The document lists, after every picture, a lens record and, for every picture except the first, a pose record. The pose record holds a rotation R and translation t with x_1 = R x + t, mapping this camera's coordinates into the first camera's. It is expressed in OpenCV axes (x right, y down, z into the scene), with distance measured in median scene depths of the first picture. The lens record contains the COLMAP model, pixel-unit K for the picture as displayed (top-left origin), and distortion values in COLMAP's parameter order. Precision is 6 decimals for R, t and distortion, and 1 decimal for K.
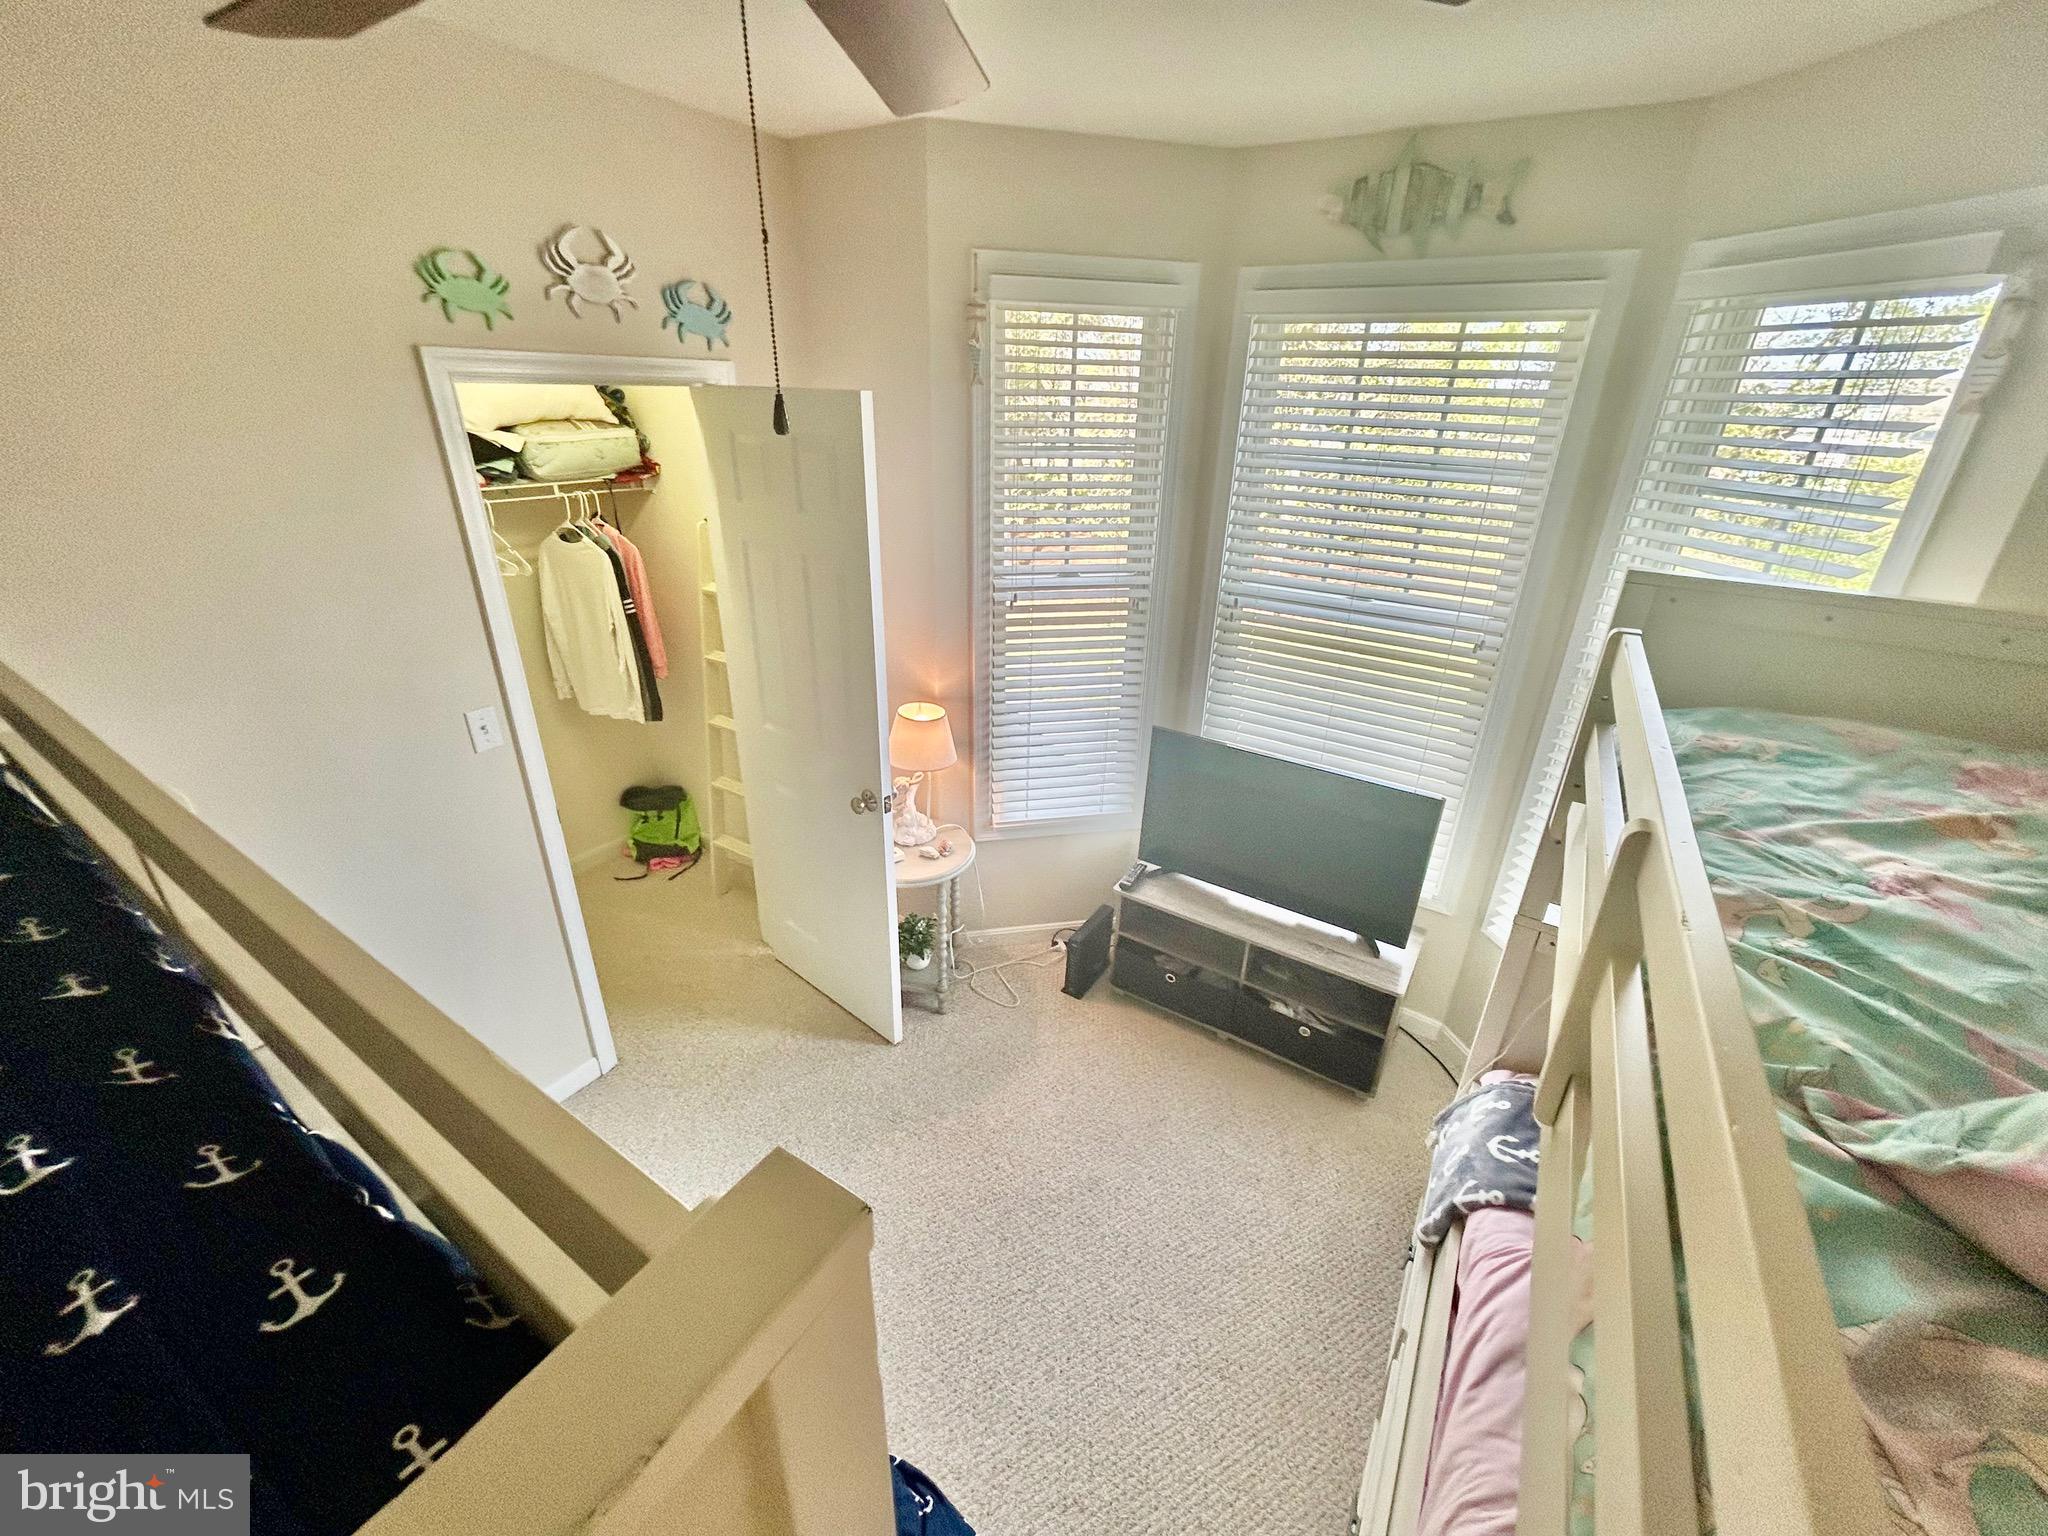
lens RADIAL K [[823.1, 0, 1024.8], [0, 823.1, 765.3], [0, 0, 1]] dist [-0.002691, 0.001120]
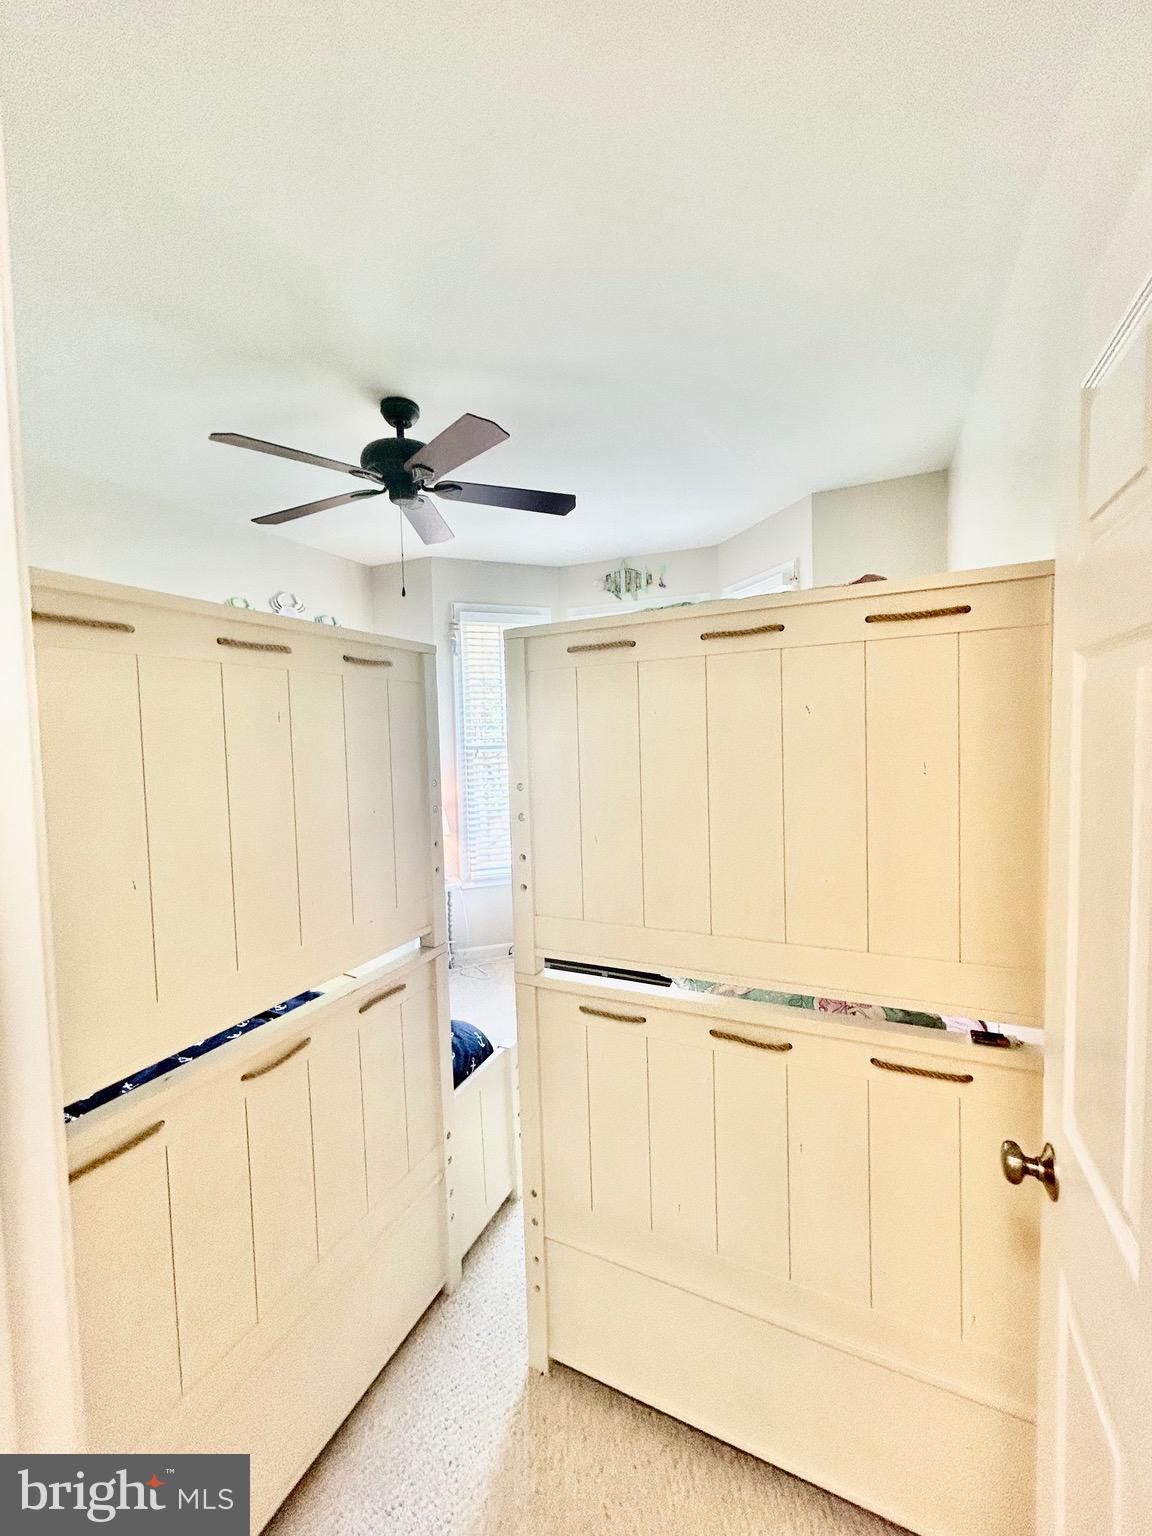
lens RADIAL K [[617.3, 0, 573.3], [0, 617.3, 764.5], [0, 0, 1]] dist [-0.002691, 0.001120]
pose [[0.990877, -0.051097, 0.124704, 0.038981], [0.093477, 0.927144, -0.362859, 0.504063], [-0.097077, 0.371206, 0.923462, -0.522369]]
